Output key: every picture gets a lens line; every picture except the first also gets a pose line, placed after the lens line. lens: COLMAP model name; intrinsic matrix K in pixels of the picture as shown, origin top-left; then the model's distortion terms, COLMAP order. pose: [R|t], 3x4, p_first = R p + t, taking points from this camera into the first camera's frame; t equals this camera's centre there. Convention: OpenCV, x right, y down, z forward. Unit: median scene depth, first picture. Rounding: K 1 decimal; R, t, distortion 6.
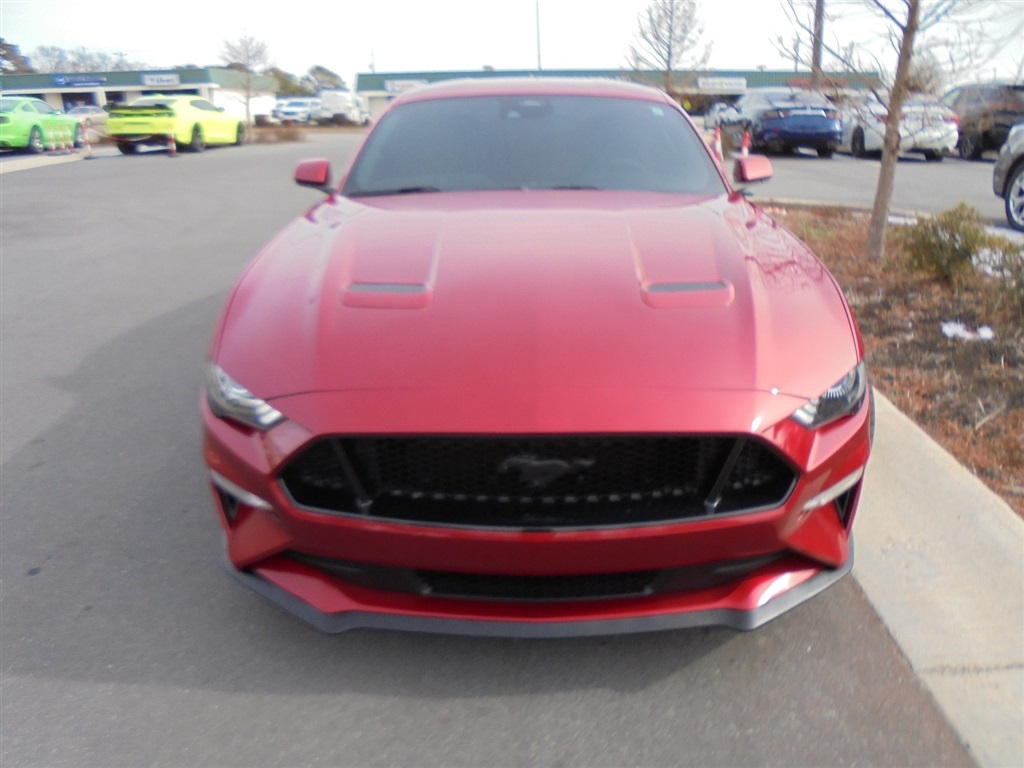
lens RADIAL K [[790.2, 0, 521.8], [0, 790.2, 394.4], [0, 0, 1]] dist [-0.089234, 0.068433]
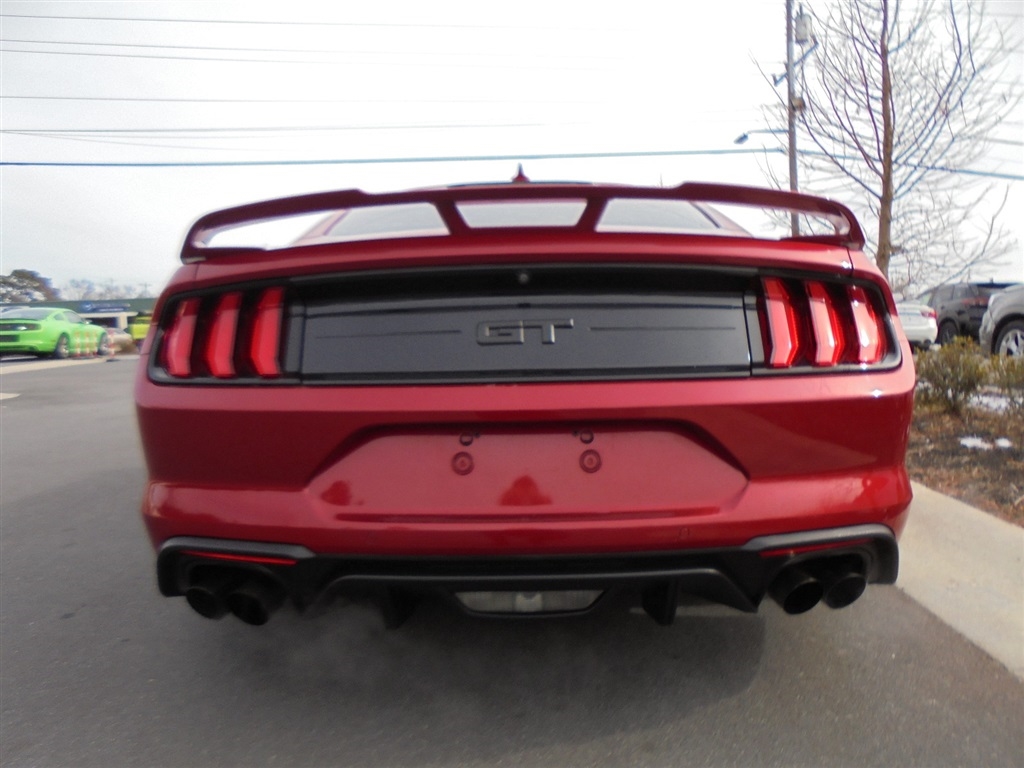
lens RADIAL K [[790.2, 0, 525.7], [0, 790.2, 384.5], [0, 0, 1]] dist [-0.089234, 0.068433]
pose [[0.999924, -0.009703, 0.007640, -0.032302], [0.011468, 0.959091, -0.282865, 0.104907], [-0.004582, 0.282931, 0.959129, 0.000861]]
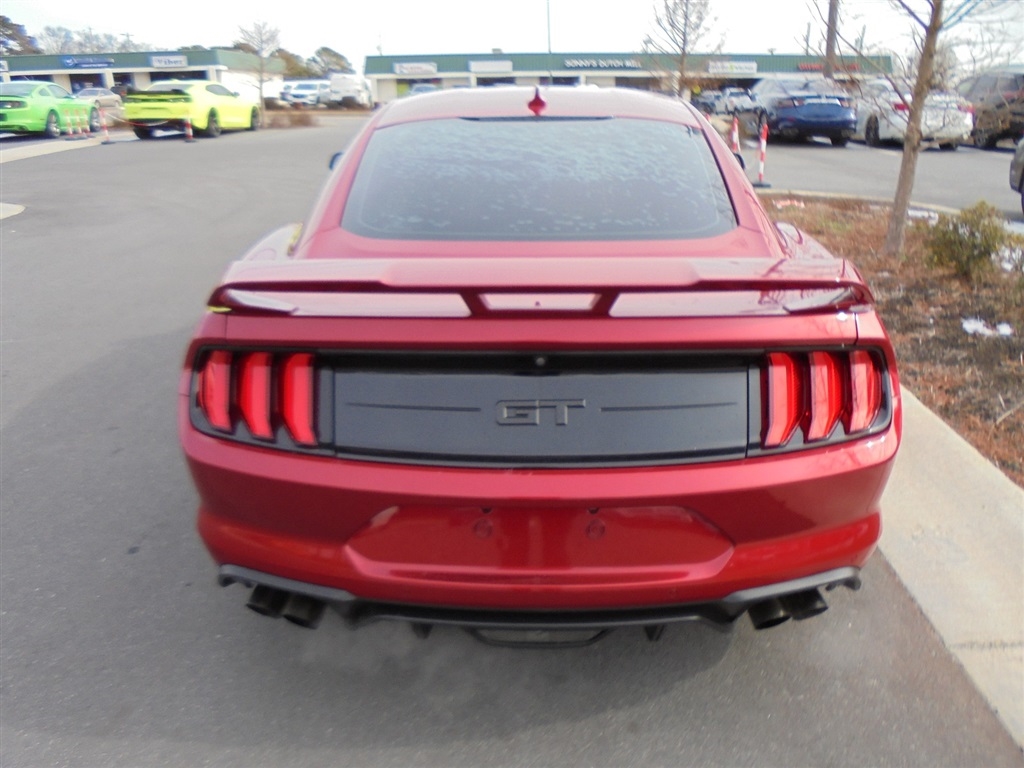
lens RADIAL K [[790.2, 0, 519.8], [0, 790.2, 393.7], [0, 0, 1]] dist [-0.089234, 0.068433]
pose [[0.999937, 0.006880, -0.008855, -0.035506], [-0.006704, 0.999783, 0.019722, -0.007630], [0.008988, -0.019661, 0.999766, -0.038464]]
